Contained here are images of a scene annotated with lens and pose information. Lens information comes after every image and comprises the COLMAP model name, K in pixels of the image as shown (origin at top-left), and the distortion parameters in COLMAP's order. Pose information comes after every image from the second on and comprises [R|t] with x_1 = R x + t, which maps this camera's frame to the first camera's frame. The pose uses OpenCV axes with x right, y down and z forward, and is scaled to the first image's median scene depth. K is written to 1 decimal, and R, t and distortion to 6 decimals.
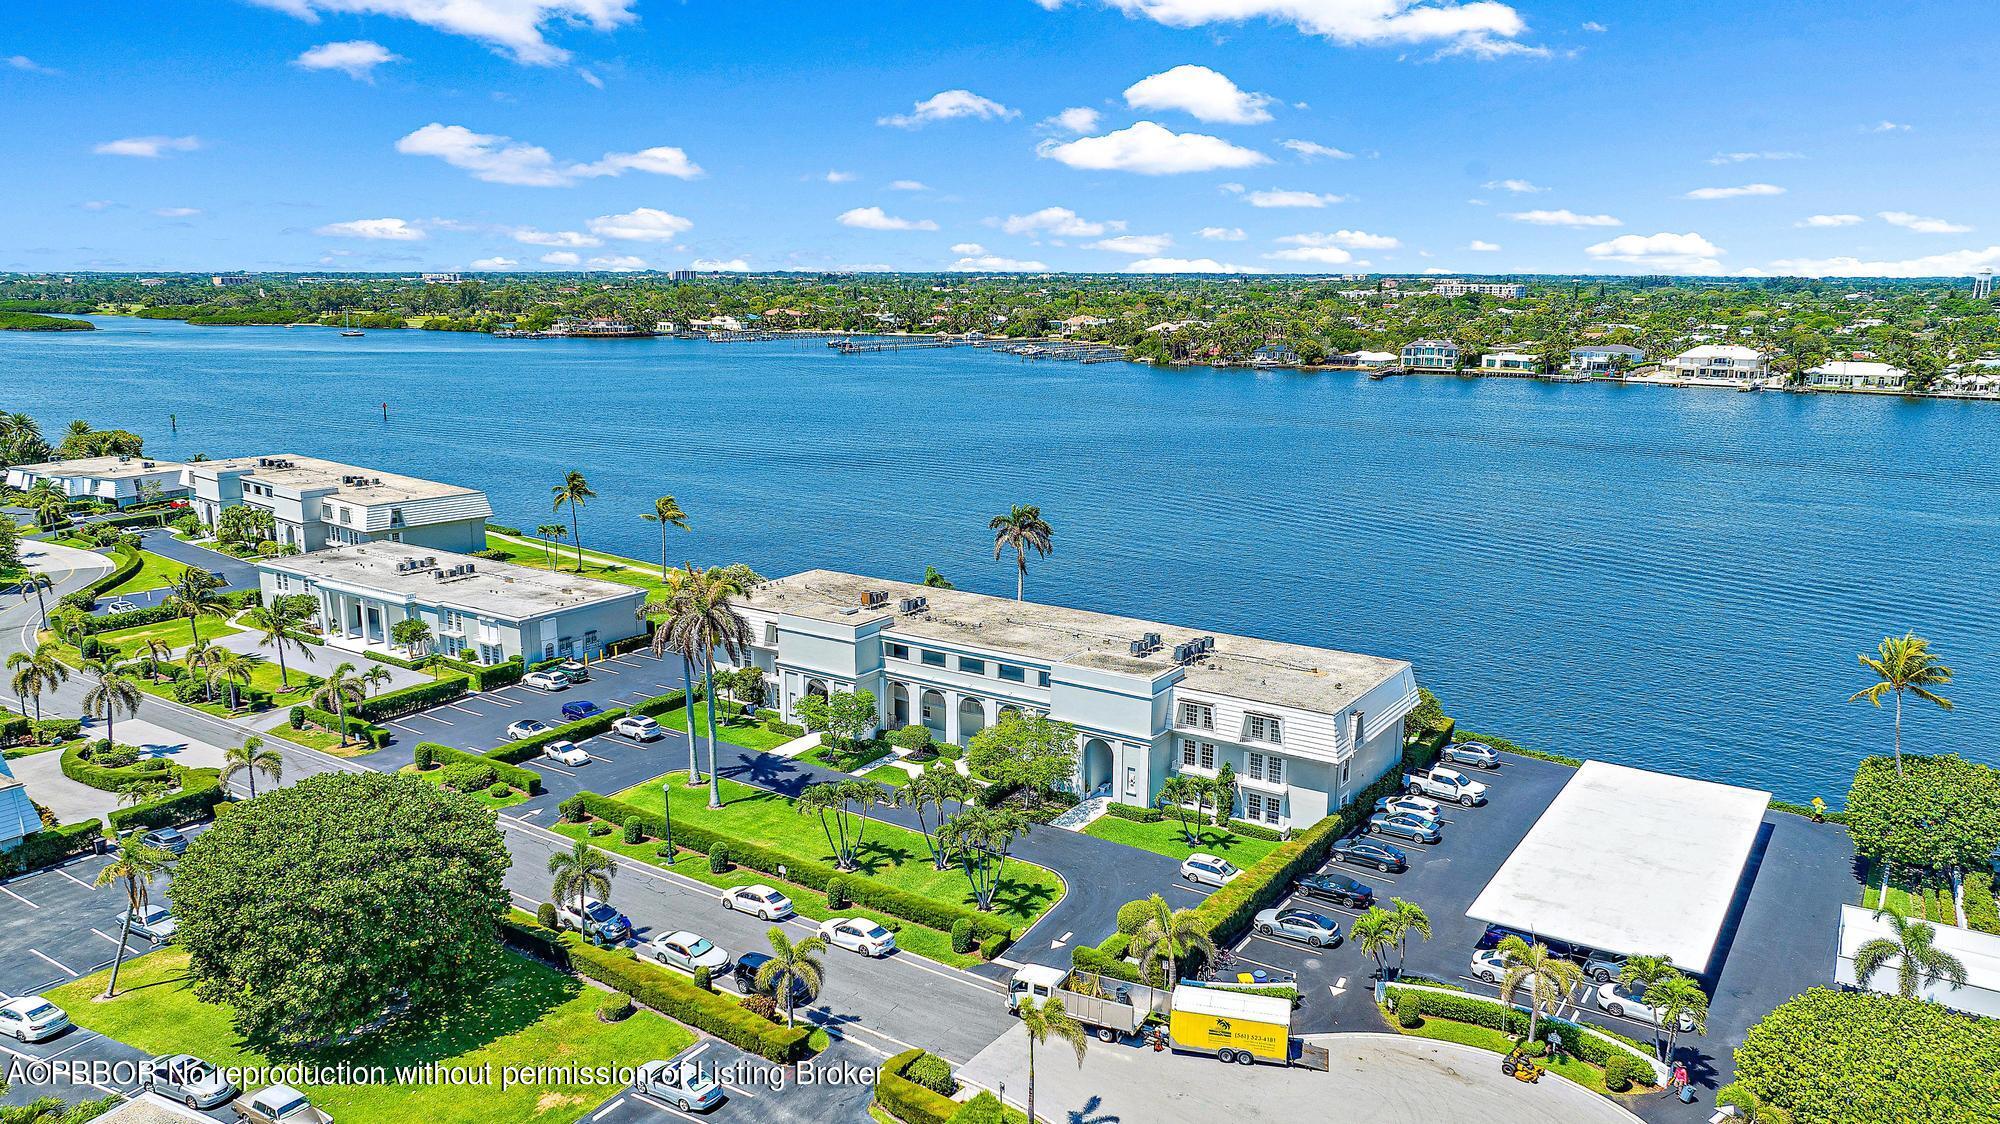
lens RADIAL K [[1407.8, 0, 1000.0], [0, 1407.8, 562.0], [0, 0, 1]] dist [-0.025422, 0.003265]
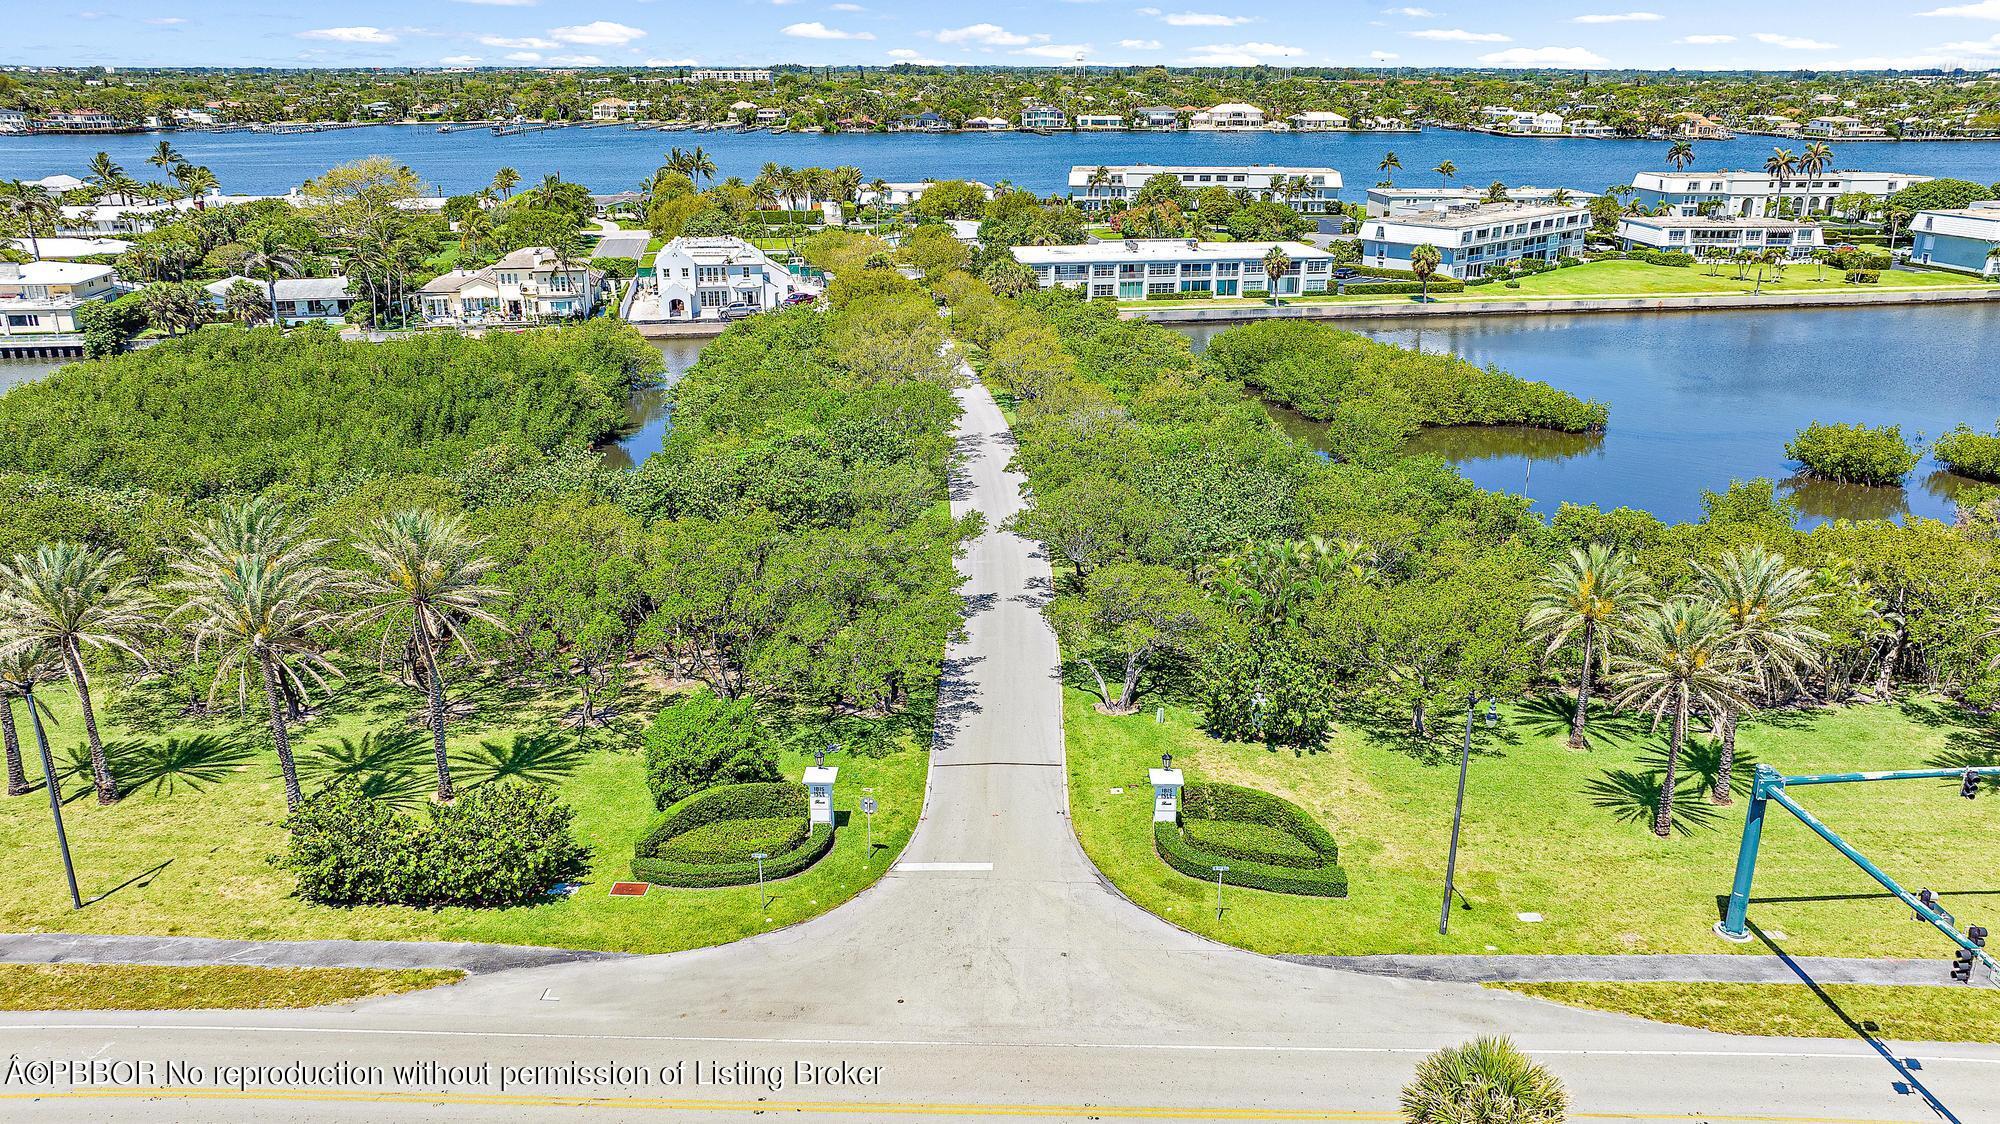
lens RADIAL K [[1419.7, 0, 1000.0], [0, 1419.7, 562.0], [0, 0, 1]] dist [-0.068303, 0.063766]
pose [[0.802232, -0.202265, 0.561705, -3.267916], [0.123560, 0.976740, 0.175247, 0.139118], [-0.584086, -0.071185, 0.808564, -0.477805]]
